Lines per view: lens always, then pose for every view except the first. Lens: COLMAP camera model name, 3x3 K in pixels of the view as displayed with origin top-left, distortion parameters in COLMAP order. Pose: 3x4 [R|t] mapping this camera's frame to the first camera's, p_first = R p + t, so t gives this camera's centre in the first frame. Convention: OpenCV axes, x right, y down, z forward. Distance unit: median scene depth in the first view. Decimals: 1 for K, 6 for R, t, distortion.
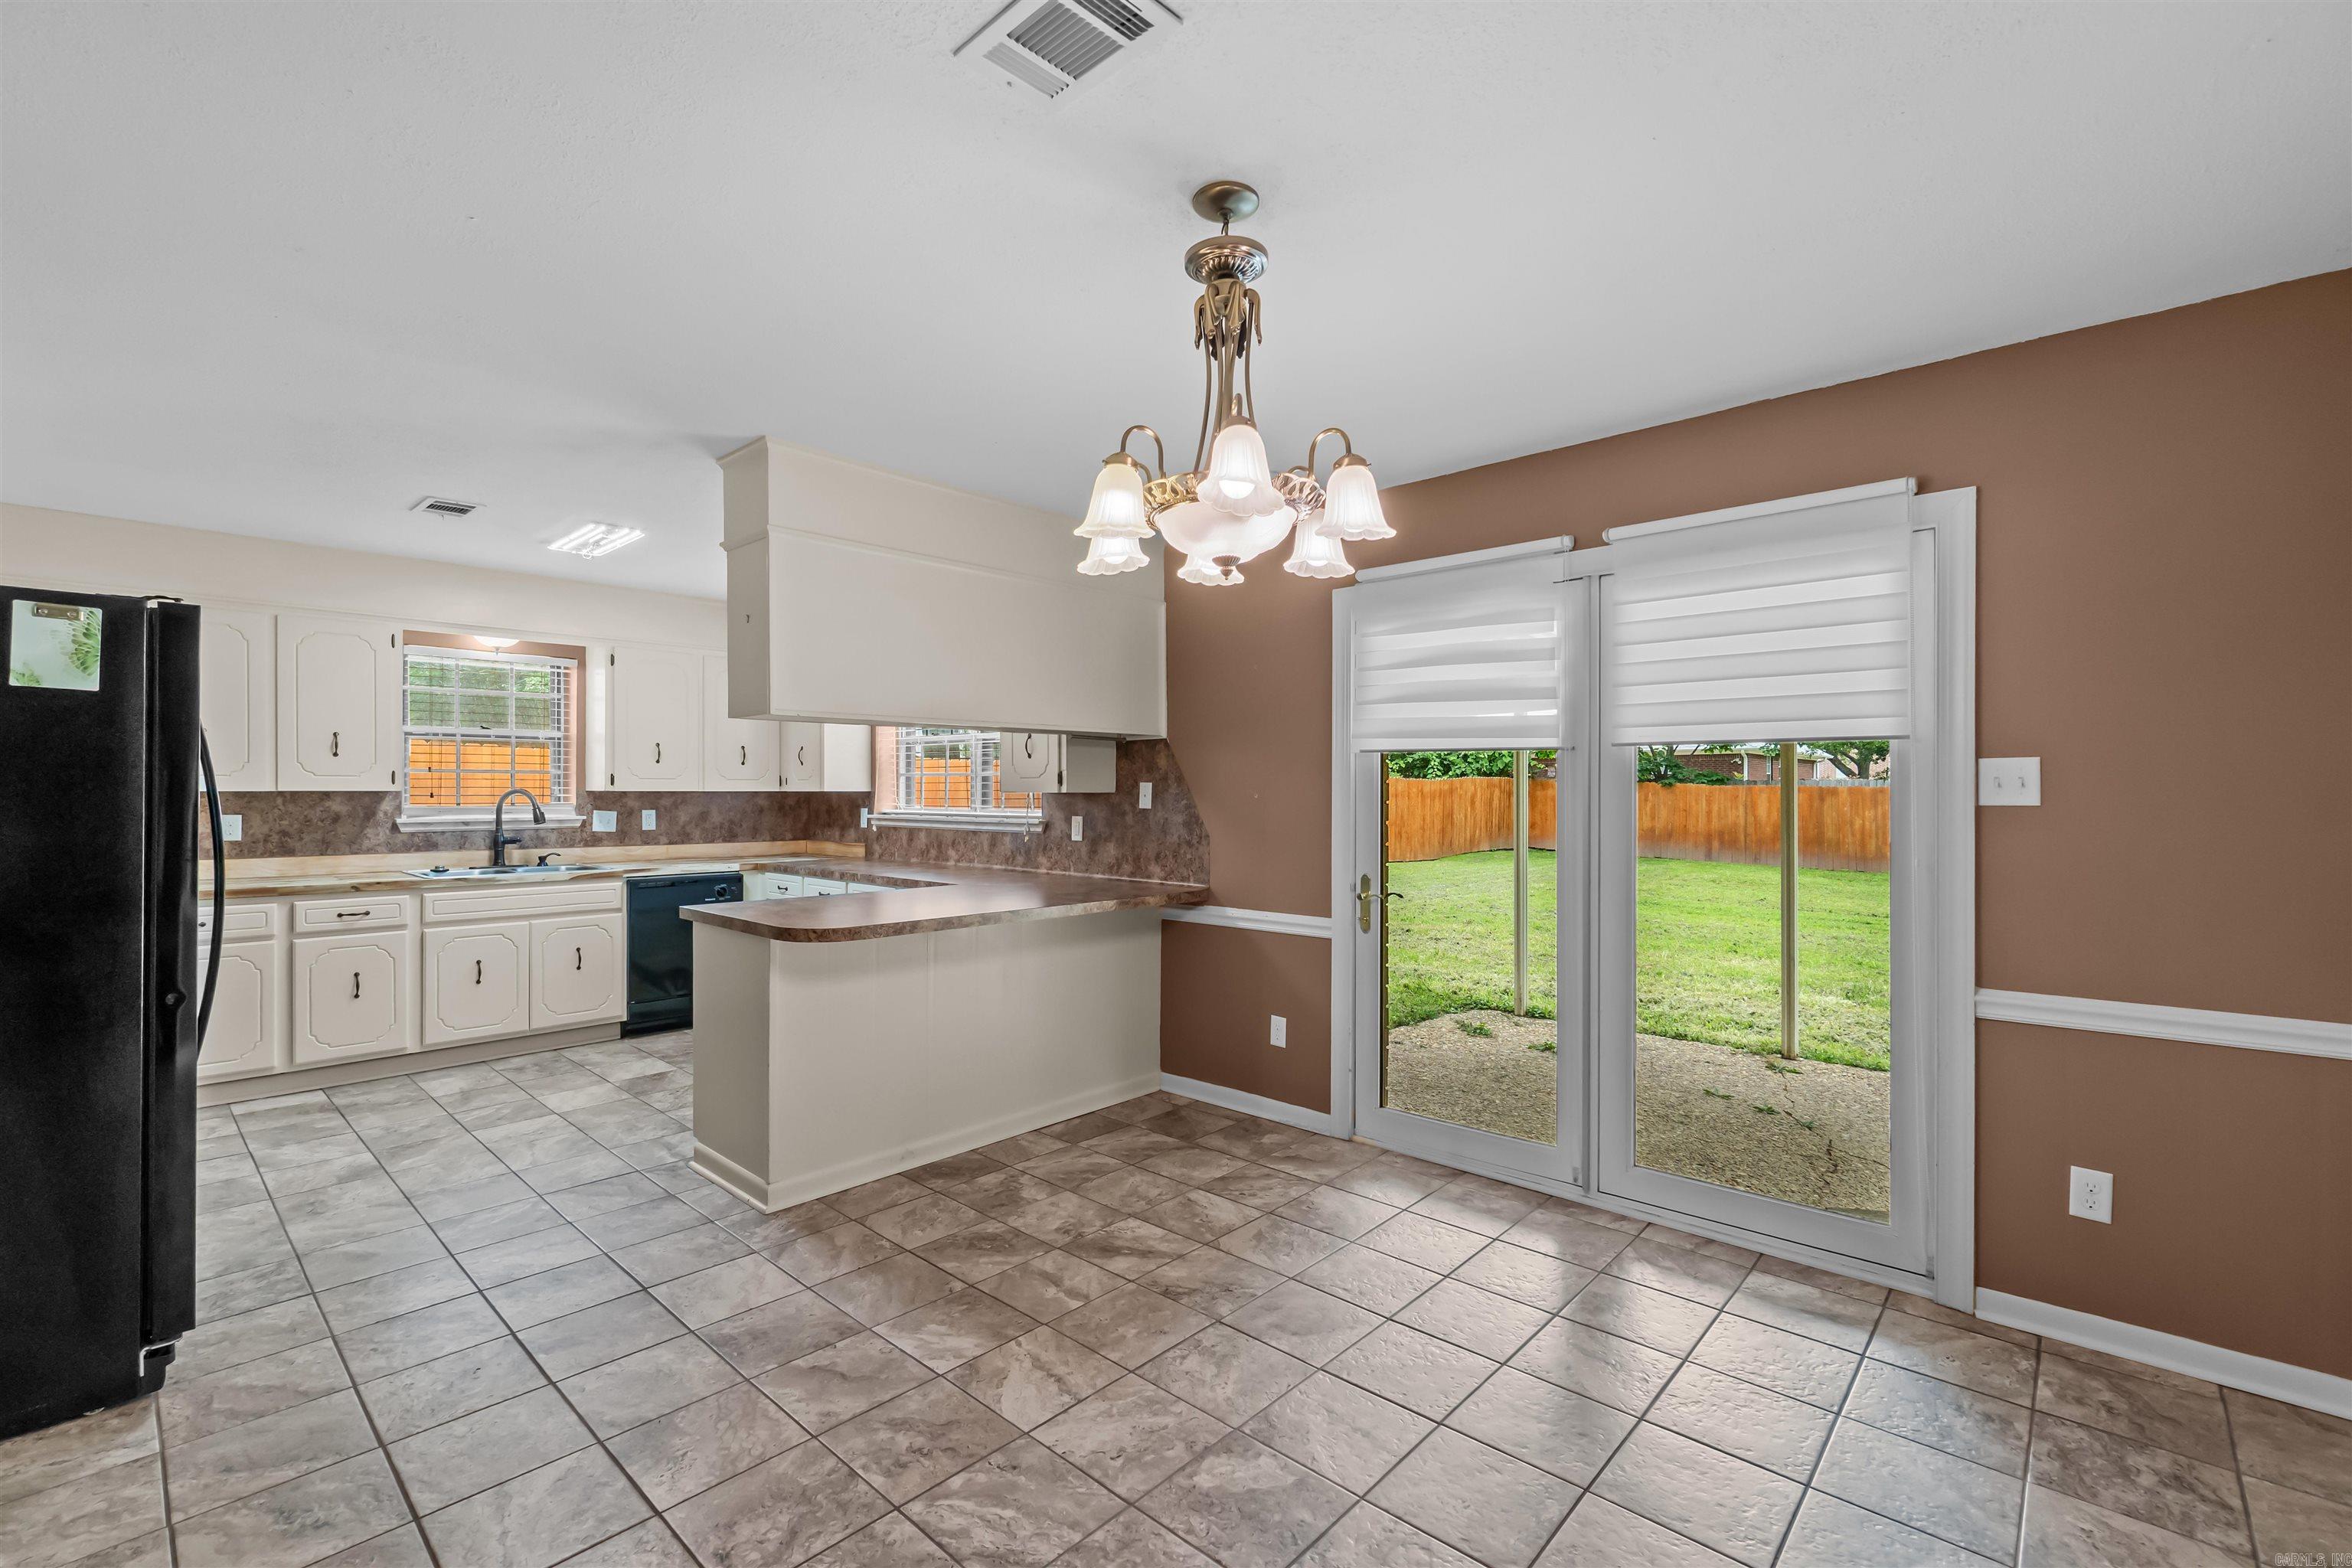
lens RADIAL K [[1011.6, 0, 1174.2], [0, 1011.6, 789.0], [0, 0, 1]] dist [-0.006315, 0.000549]
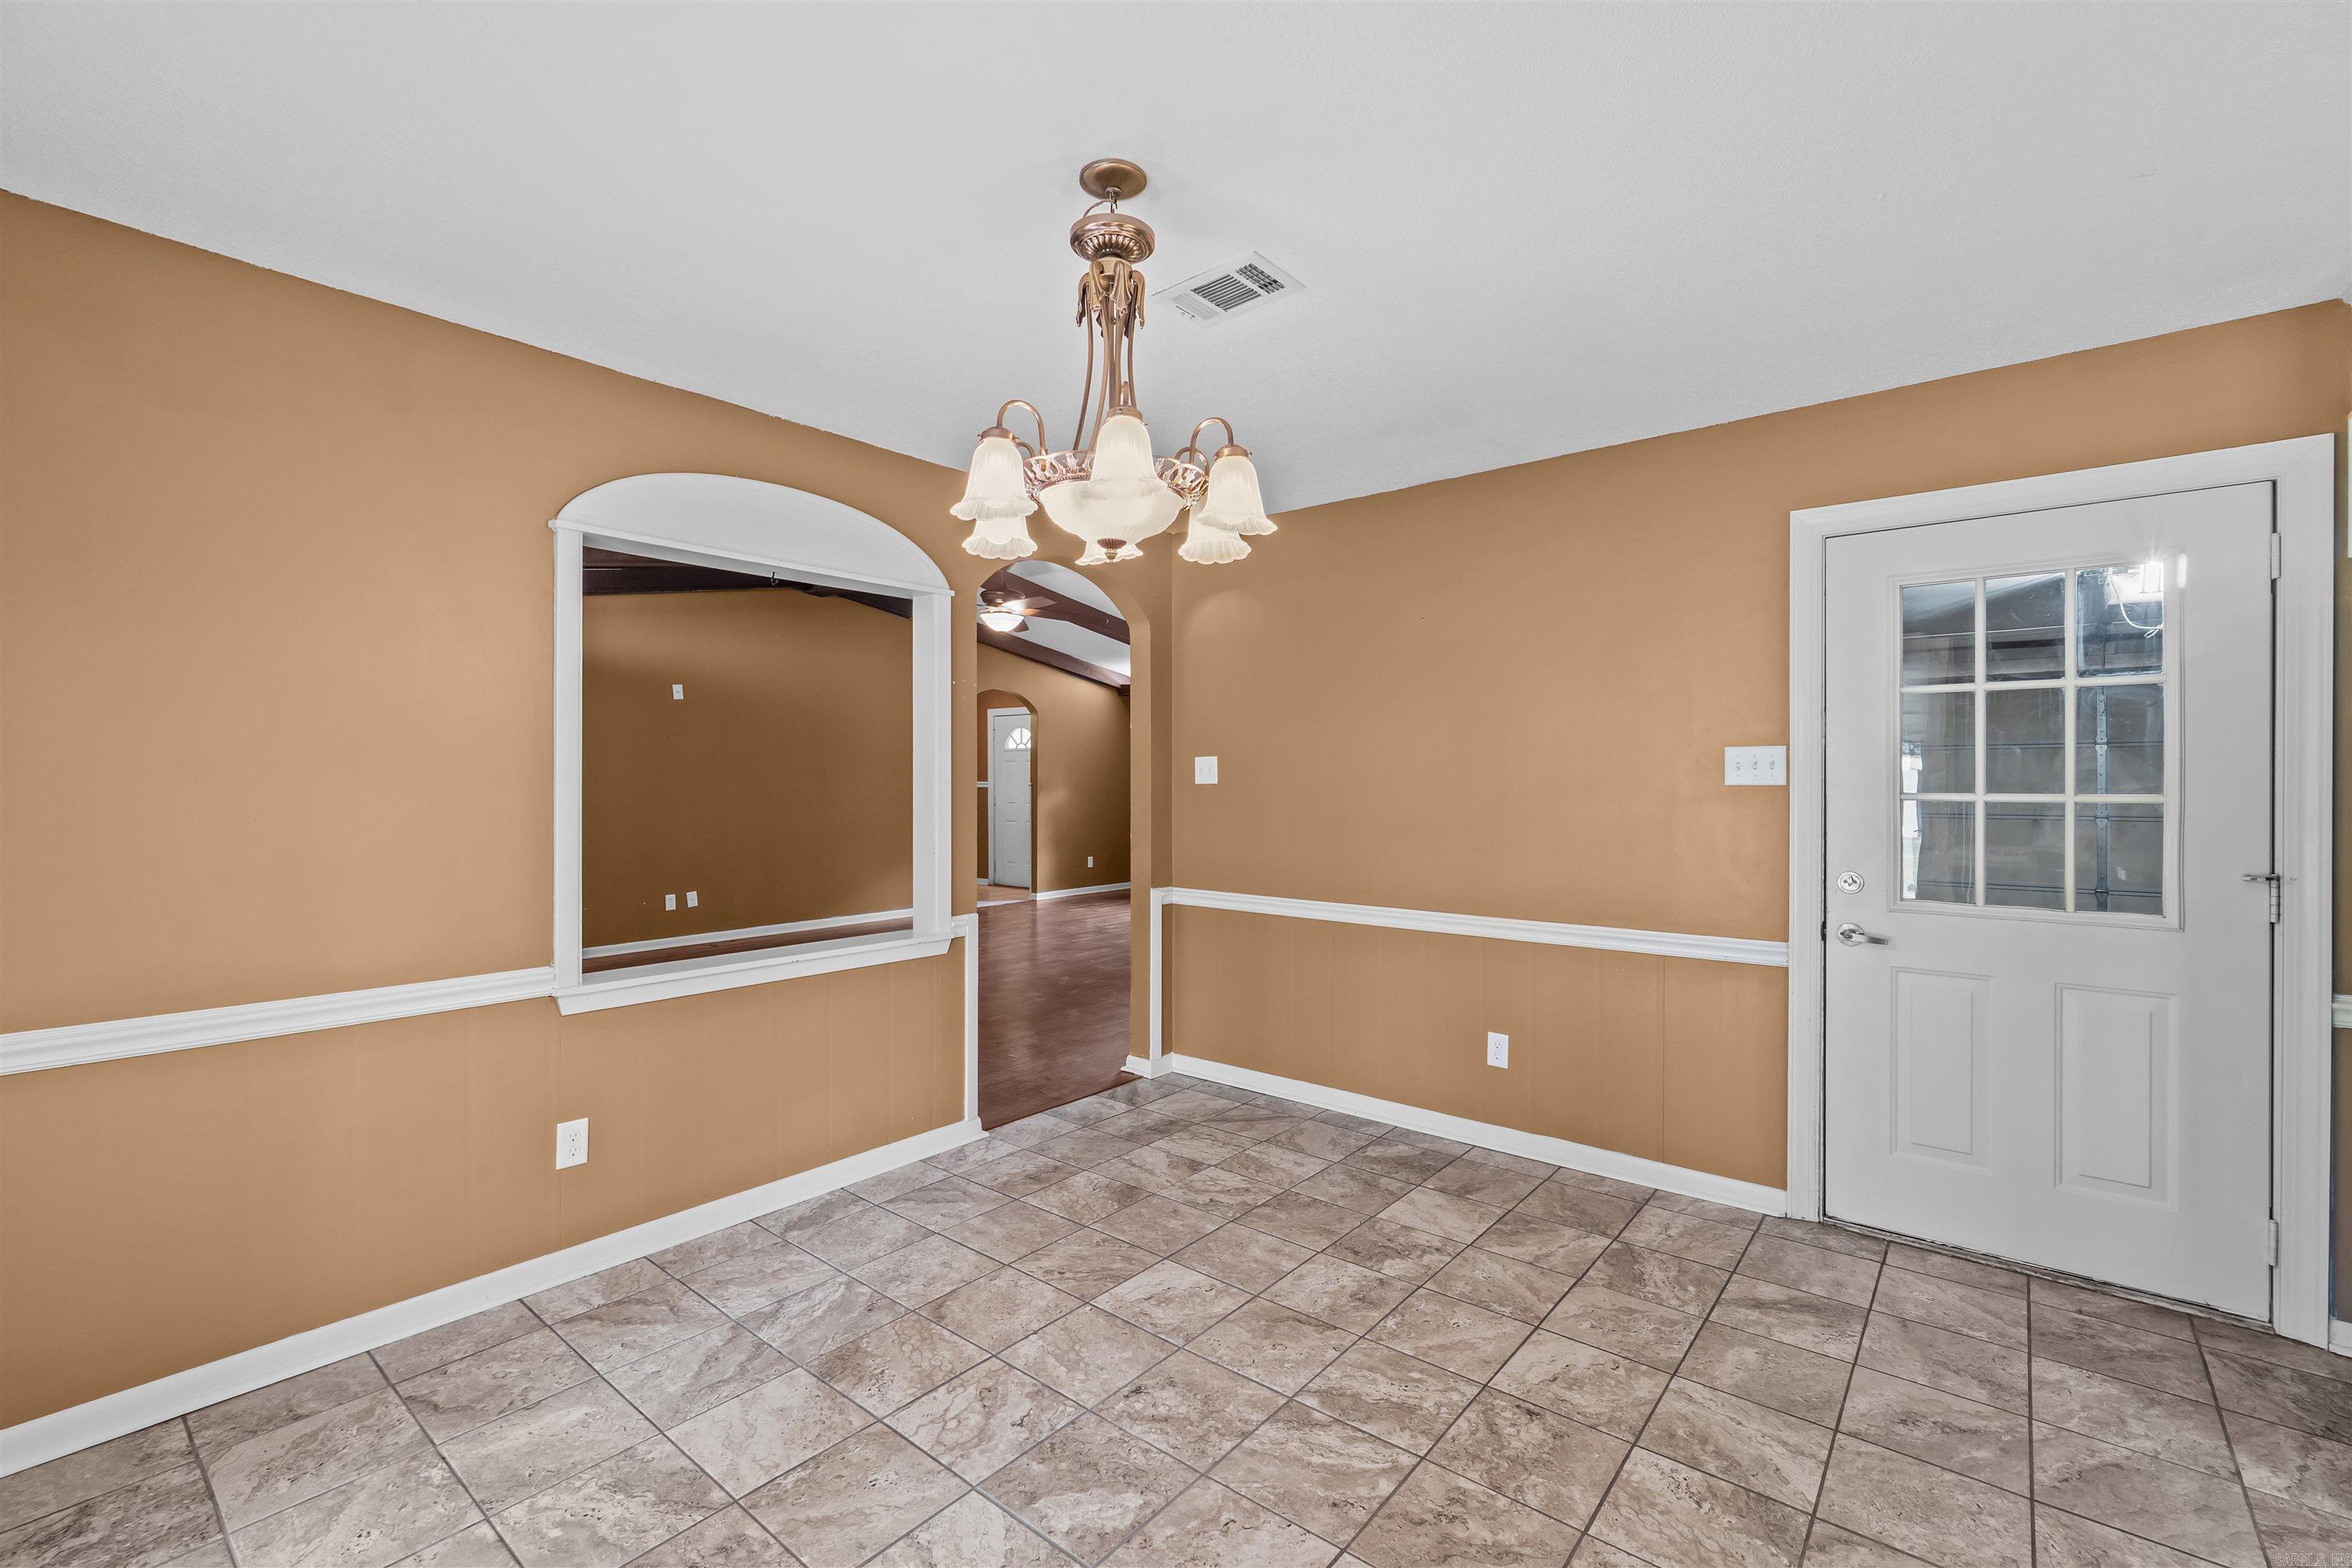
lens RADIAL K [[1014.8, 0, 1176.0], [0, 1014.8, 784.0], [0, 0, 1]] dist [-0.002550, 0.000373]
pose [[-0.998575, -0.001813, -0.053339, 0.017789], [-0.001921, 0.999996, 0.001972, 0.002084], [0.053335, 0.002072, -0.998575, 0.868829]]
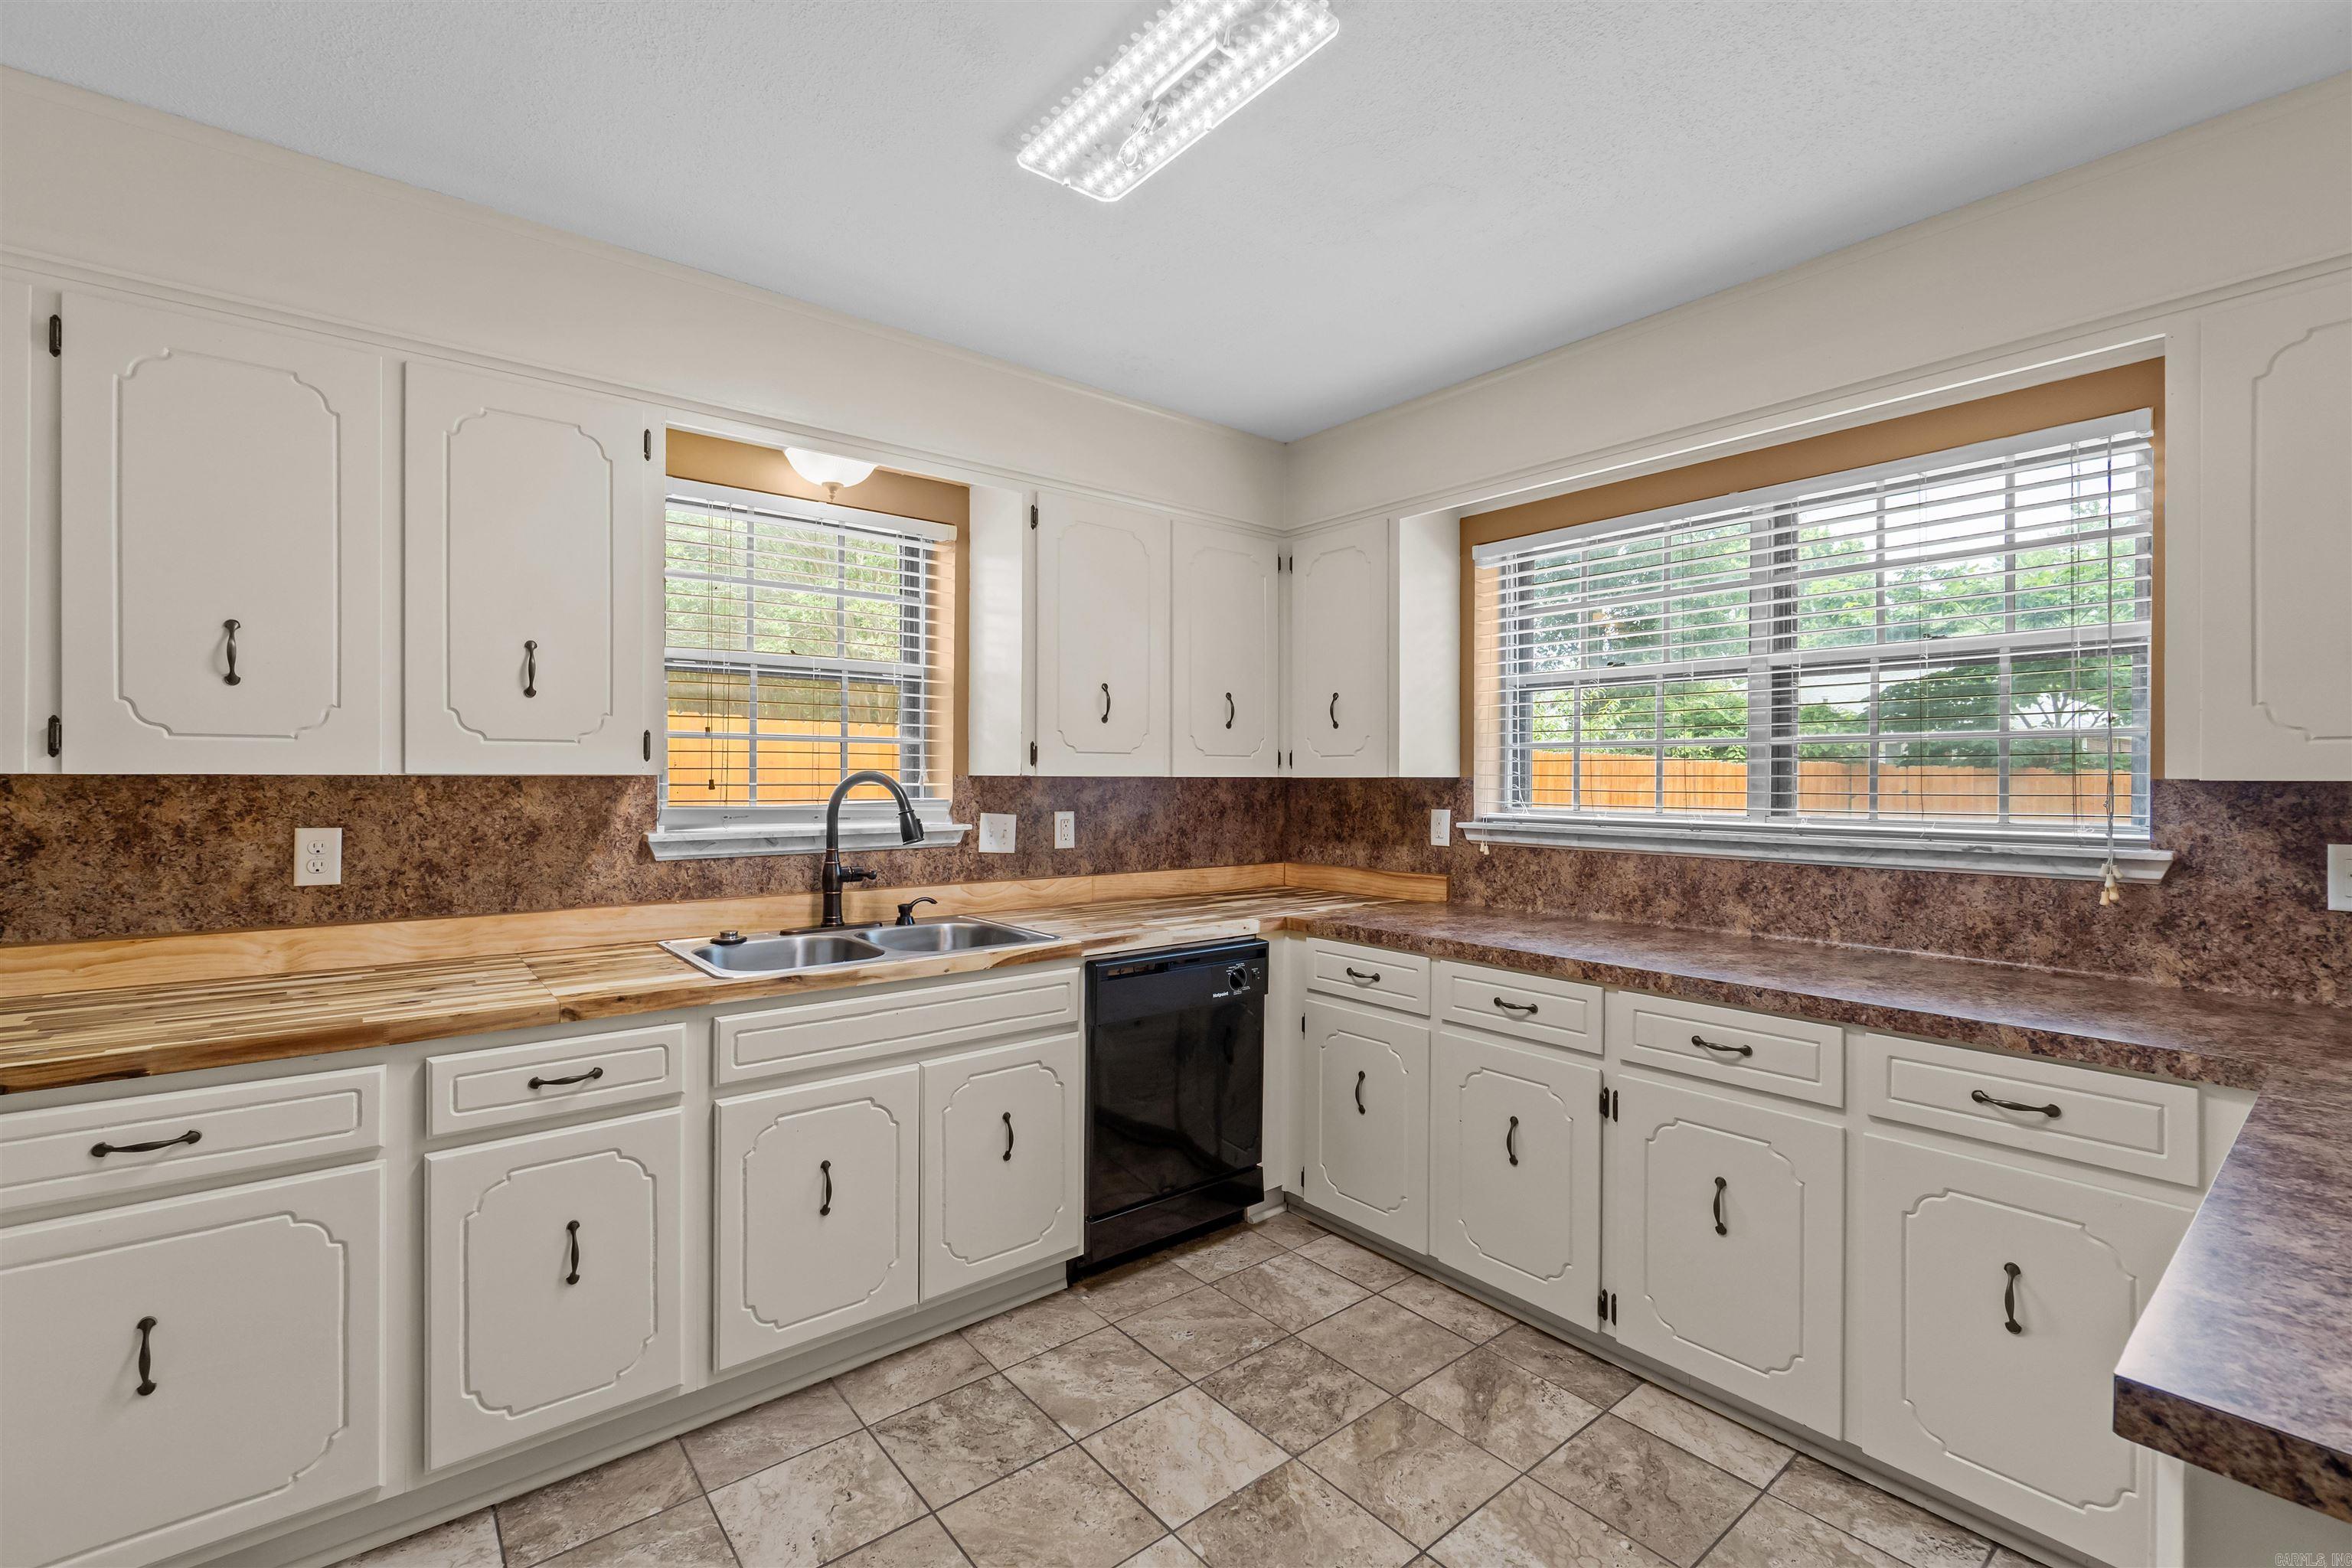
lens RADIAL K [[1014.8, 0, 1176.0], [0, 1014.8, 784.0], [0, 0, 1]] dist [-0.002550, 0.000373]
pose [[0.989601, 0.001962, -0.143829, -0.525918], [-0.000865, 0.999970, 0.007686, 0.002530], [0.143840, -0.007482, 0.989573, 0.647909]]
